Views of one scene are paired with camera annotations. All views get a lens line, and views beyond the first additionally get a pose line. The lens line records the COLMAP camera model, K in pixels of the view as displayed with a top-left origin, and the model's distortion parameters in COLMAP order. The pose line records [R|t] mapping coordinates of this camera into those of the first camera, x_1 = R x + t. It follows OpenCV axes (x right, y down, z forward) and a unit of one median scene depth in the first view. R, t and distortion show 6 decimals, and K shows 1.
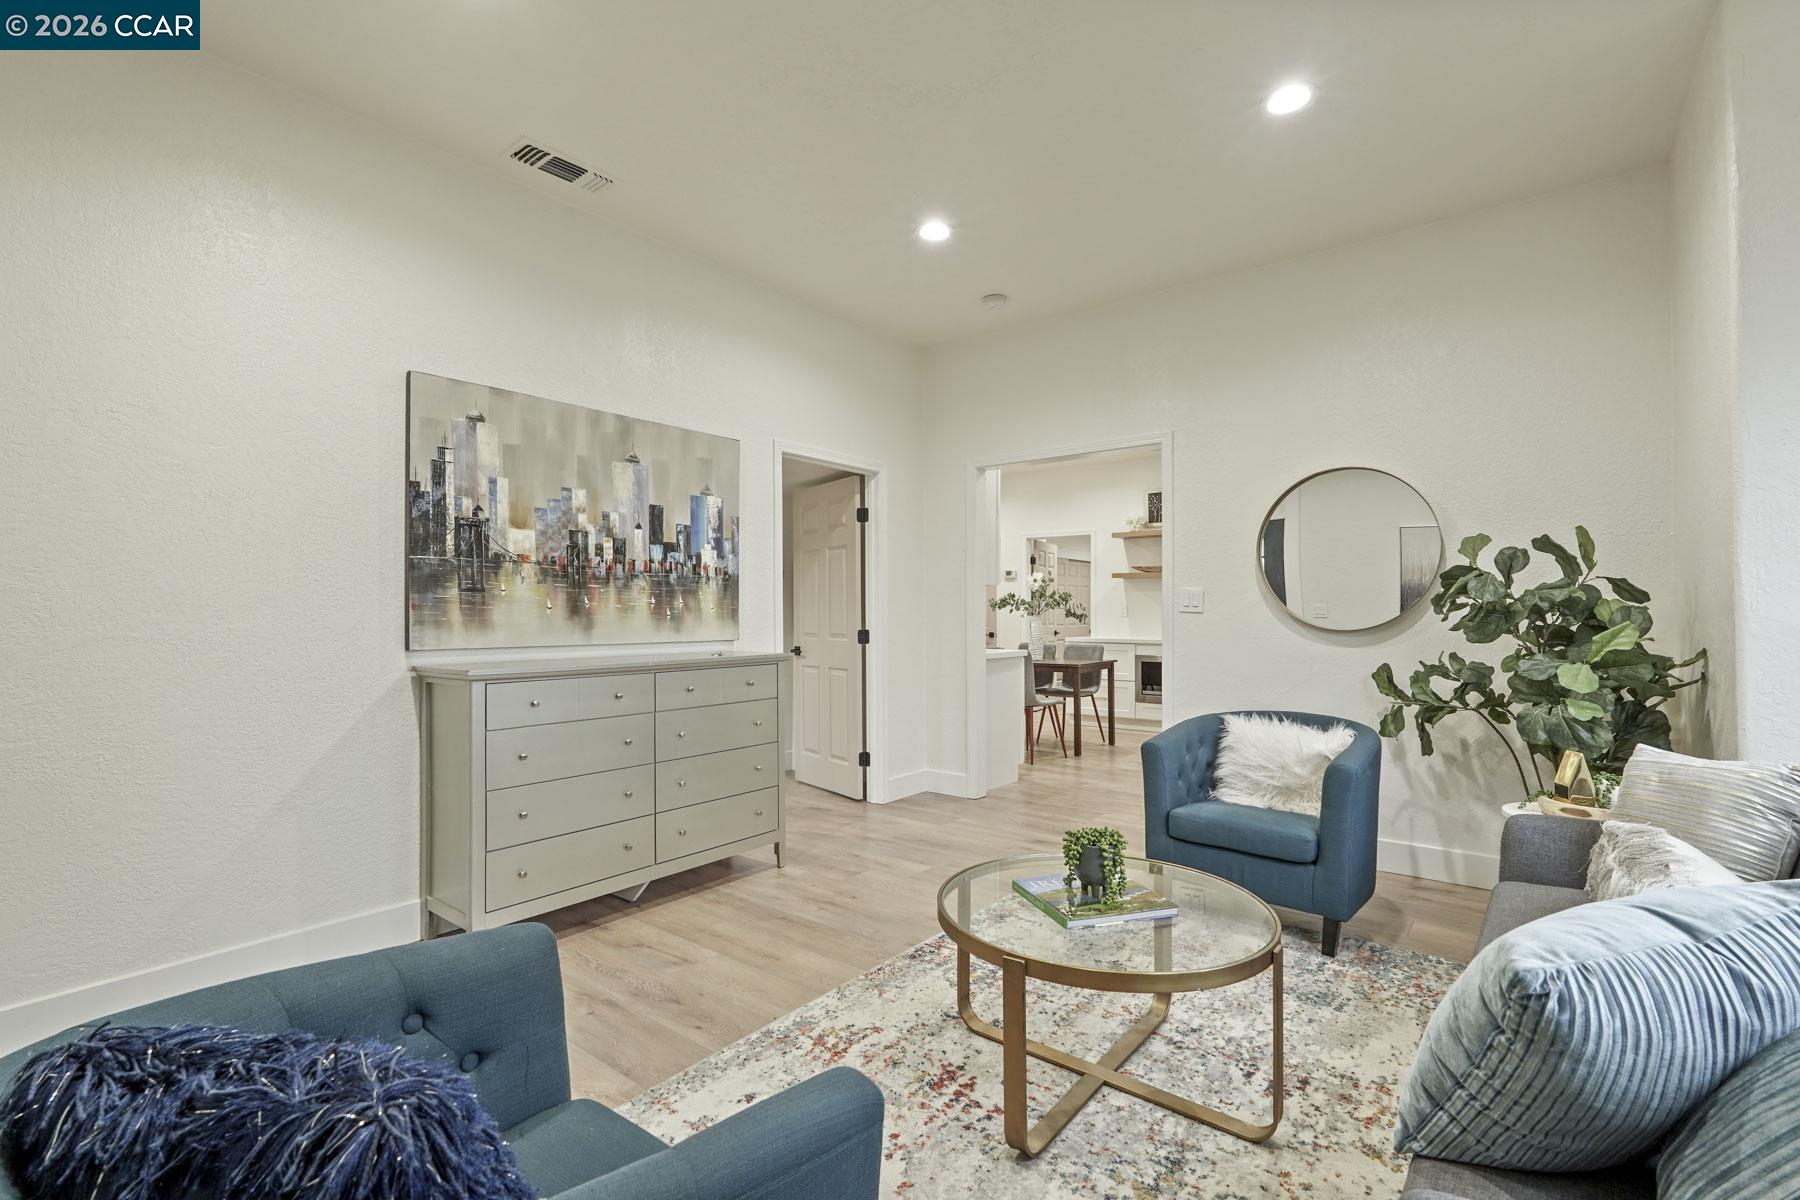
lens RADIAL K [[808.0, 0, 899.3], [0, 808.0, 607.1], [0, 0, 1]] dist [-0.013056, 0.007412]
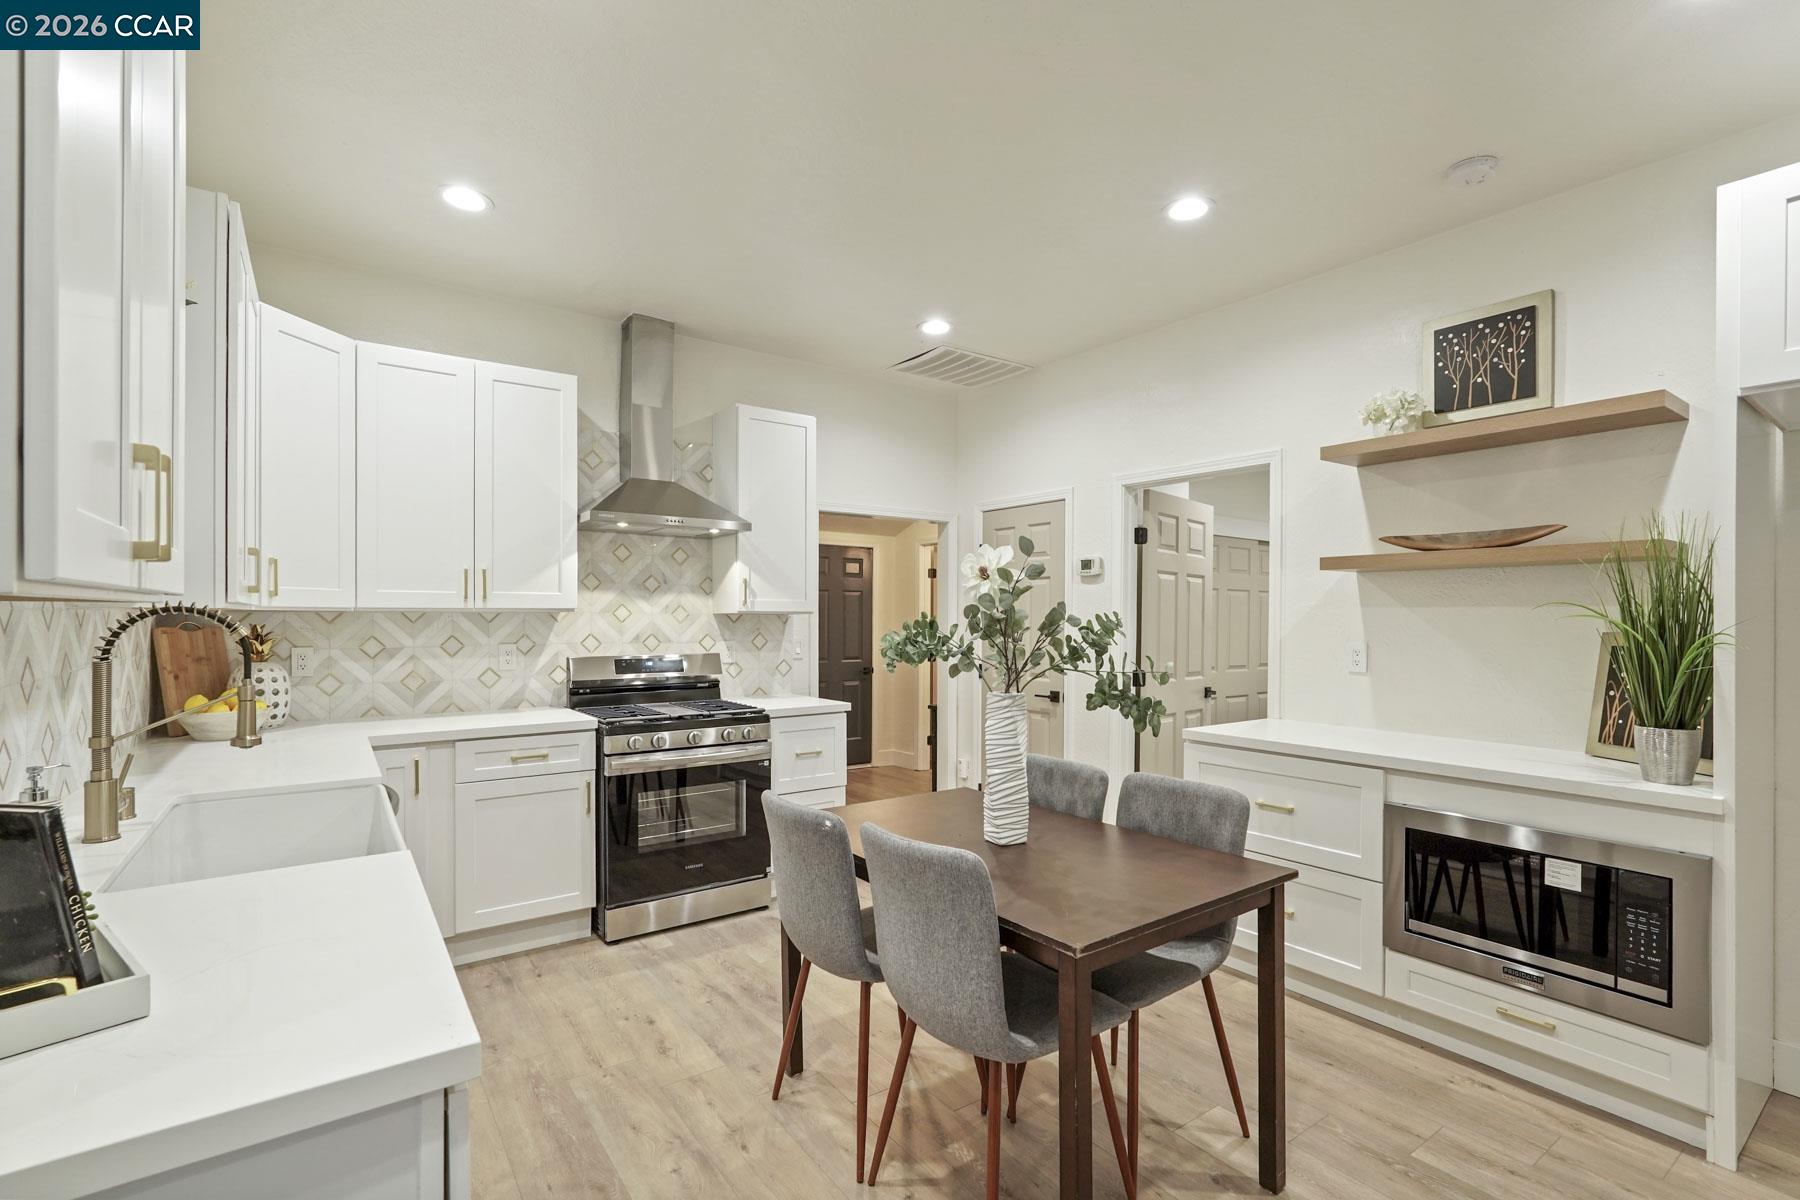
lens RADIAL K [[808.0, 0, 912.6], [0, 808.0, 625.2], [0, 0, 1]] dist [-0.013056, 0.007412]
pose [[0.959592, 0.008102, -0.281277, 0.484710], [-0.003600, 0.999857, 0.016518, -0.043217], [0.281371, -0.014838, 0.959484, 1.532339]]
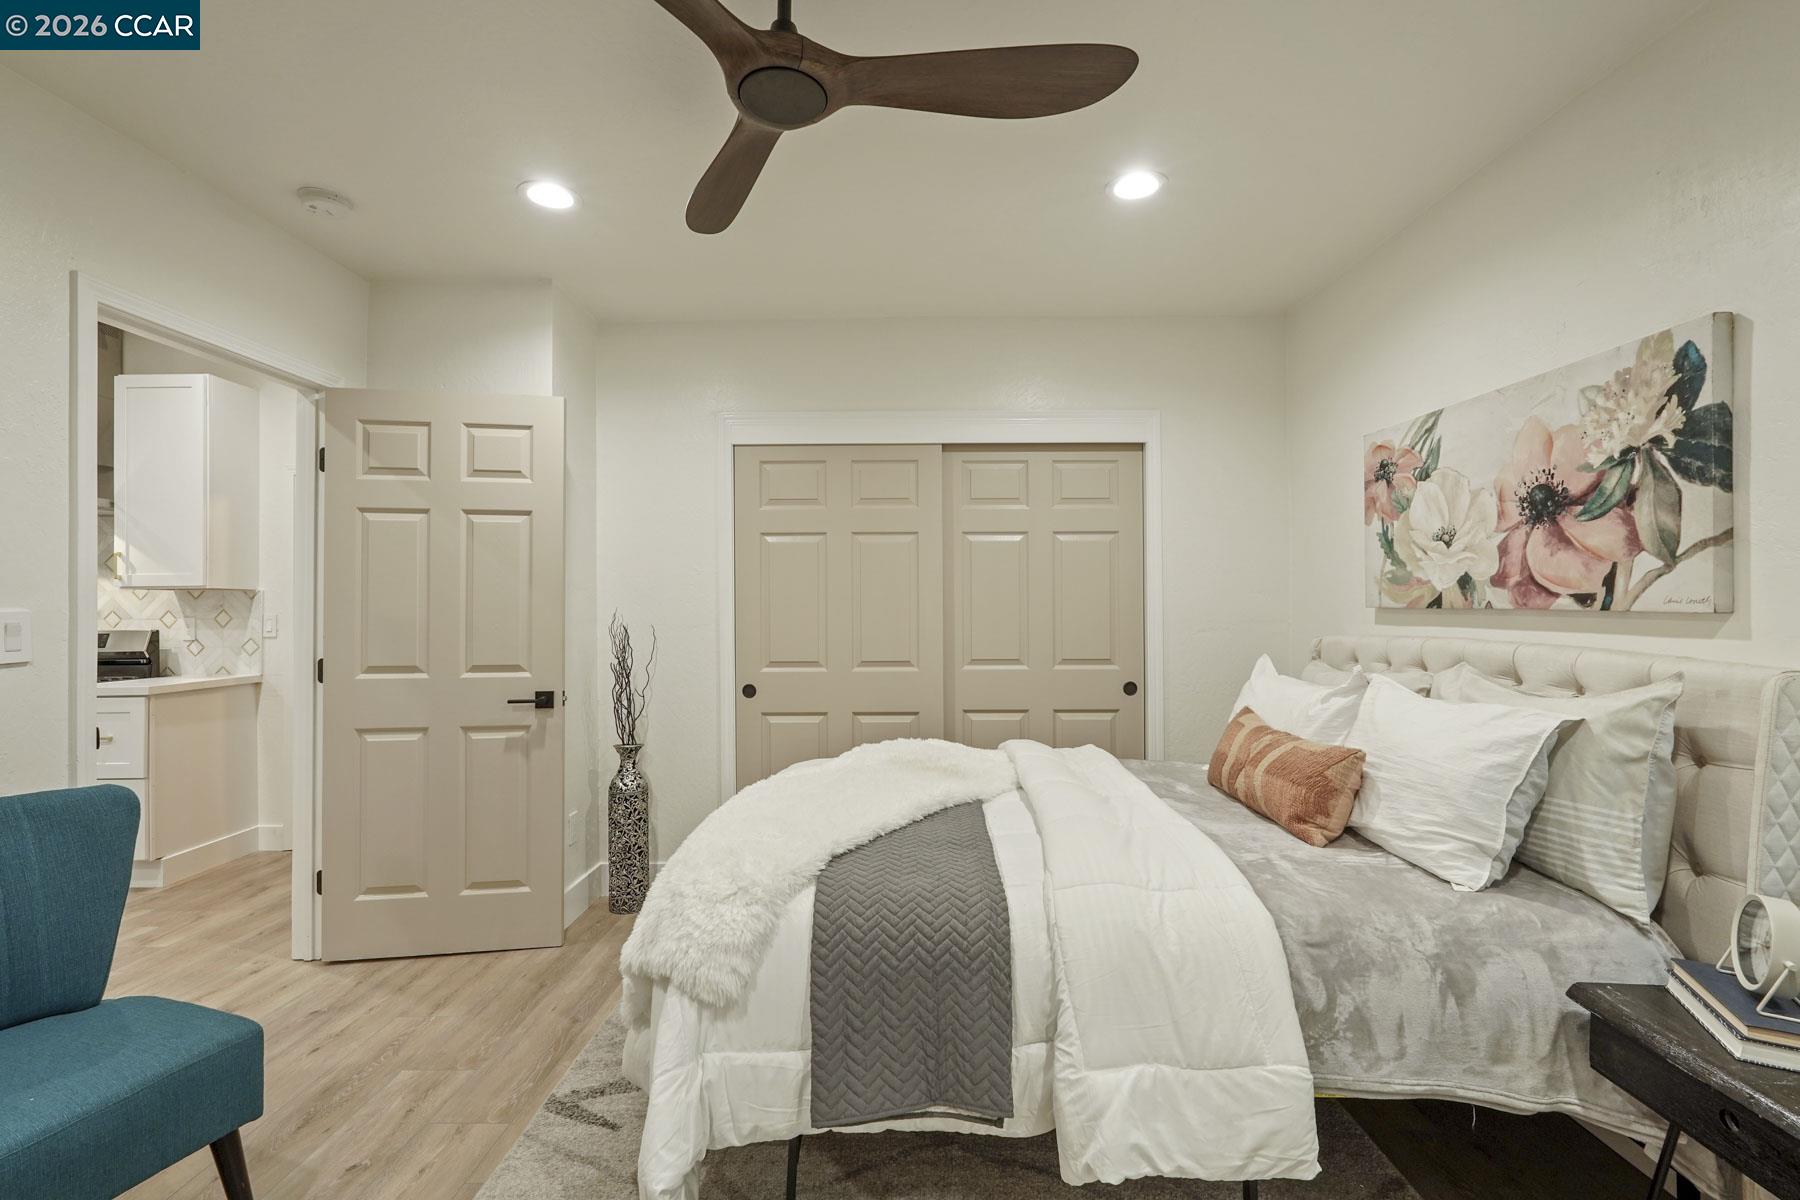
lens RADIAL K [[808.0, 0, 908.4], [0, 808.0, 602.0], [0, 0, 1]] dist [-0.013056, 0.007412]
pose [[0.588871, -0.008687, -0.808180, 1.514014], [0.016041, 0.999871, 0.000940, -0.004266], [0.808068, -0.013518, 0.588934, 2.843523]]
